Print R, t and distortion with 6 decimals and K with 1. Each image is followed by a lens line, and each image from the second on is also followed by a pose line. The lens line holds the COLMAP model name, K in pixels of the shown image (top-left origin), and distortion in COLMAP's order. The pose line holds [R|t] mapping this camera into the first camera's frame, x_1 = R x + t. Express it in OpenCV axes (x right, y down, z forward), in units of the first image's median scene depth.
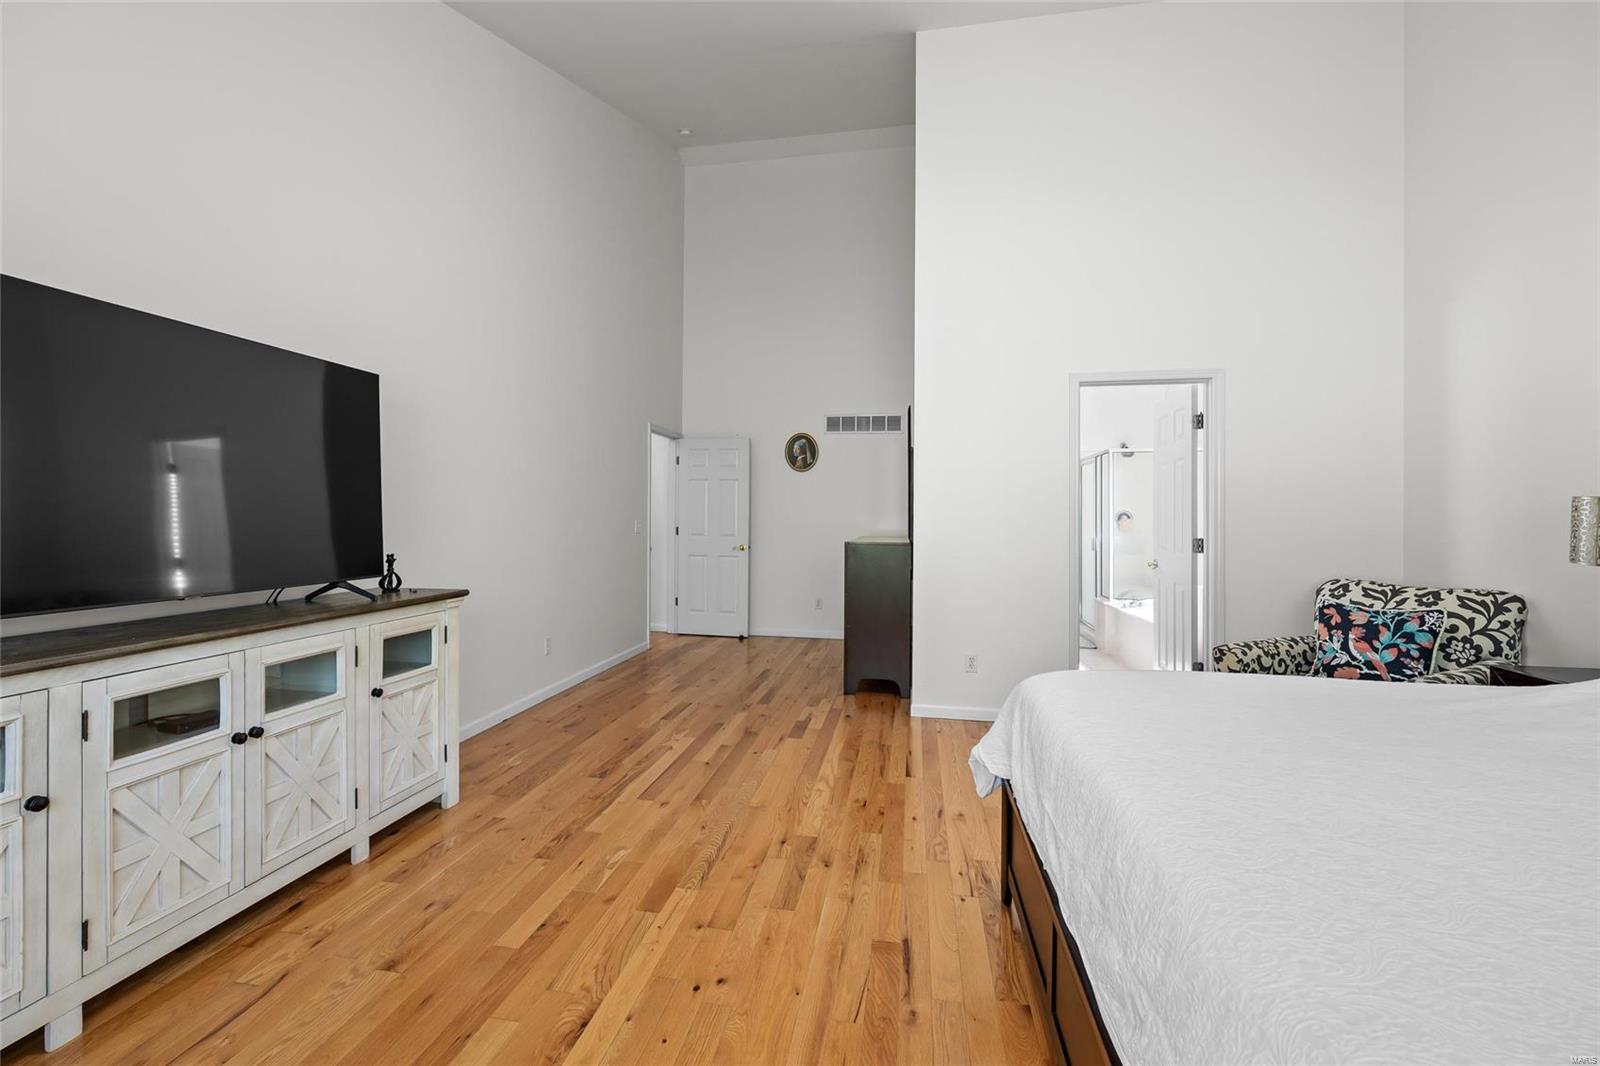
lens RADIAL K [[662.5, 0, 799.3], [0, 662.5, 523.5], [0, 0, 1]] dist [-0.001436, 0.000113]
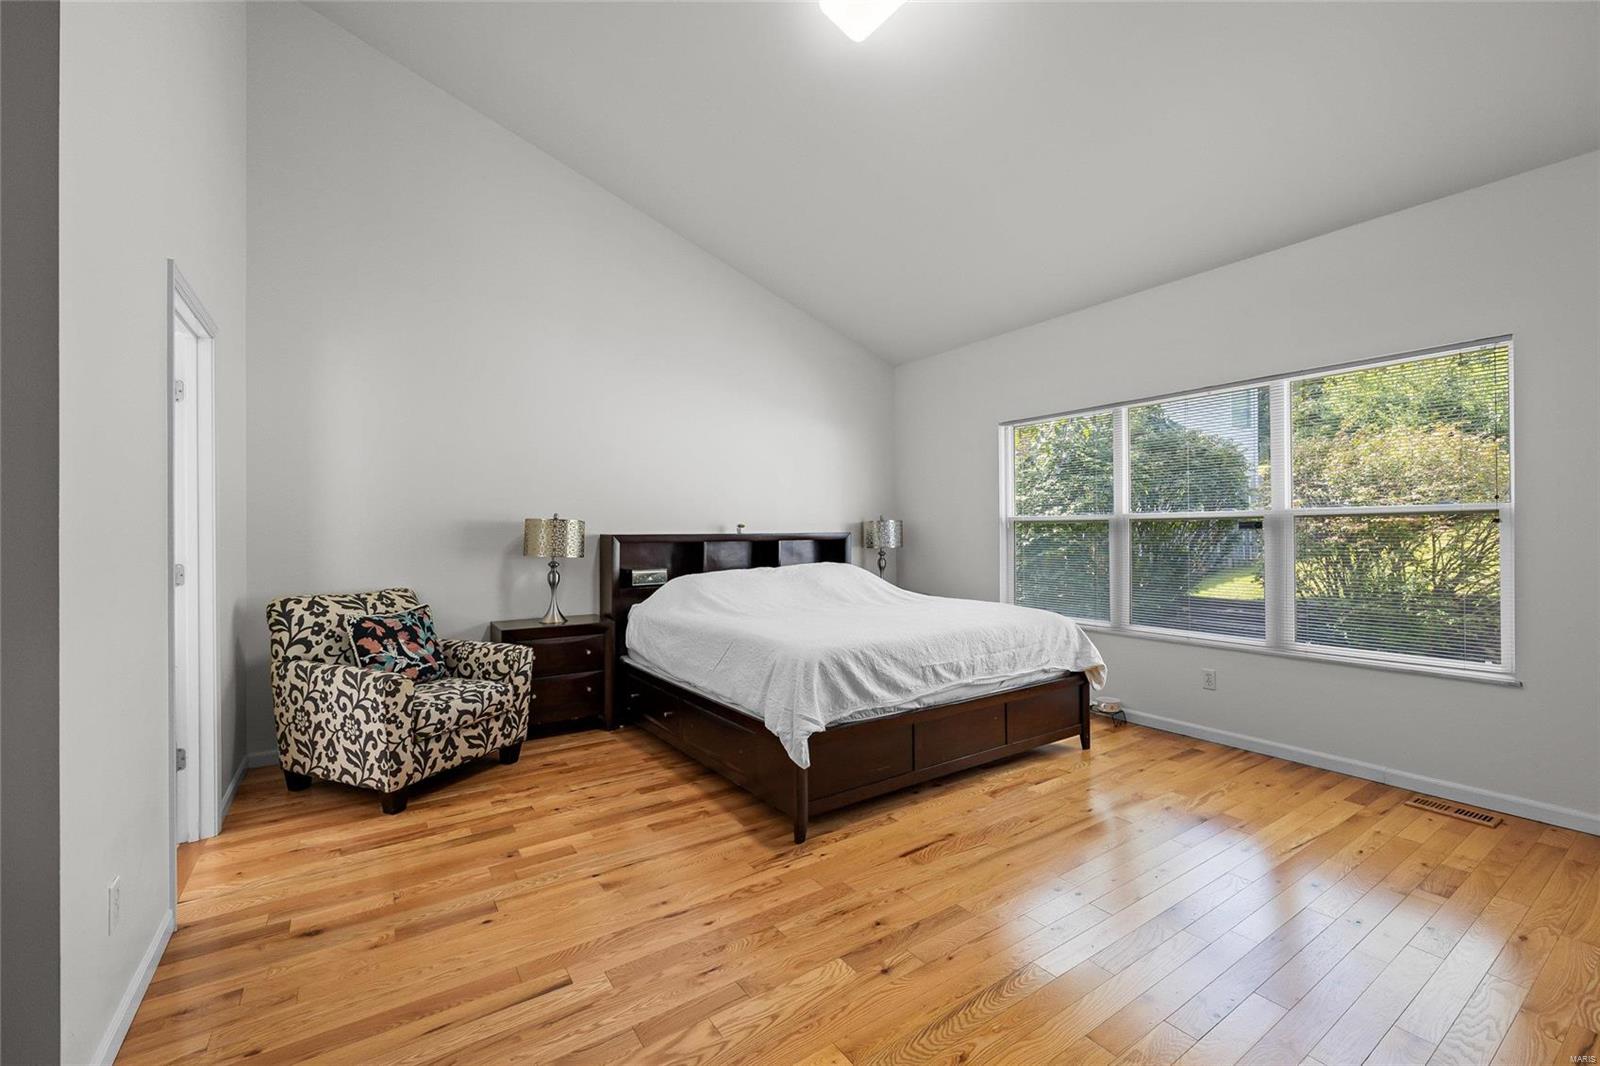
lens RADIAL K [[662.5, 0, 798.2], [0, 662.5, 527.8], [0, 0, 1]] dist [-0.001436, 0.000113]
pose [[-0.692445, 0.001560, 0.721469, -0.412378], [0.007938, 0.999954, 0.005456, -0.016155], [-0.721427, 0.009505, -0.692426, 1.322312]]
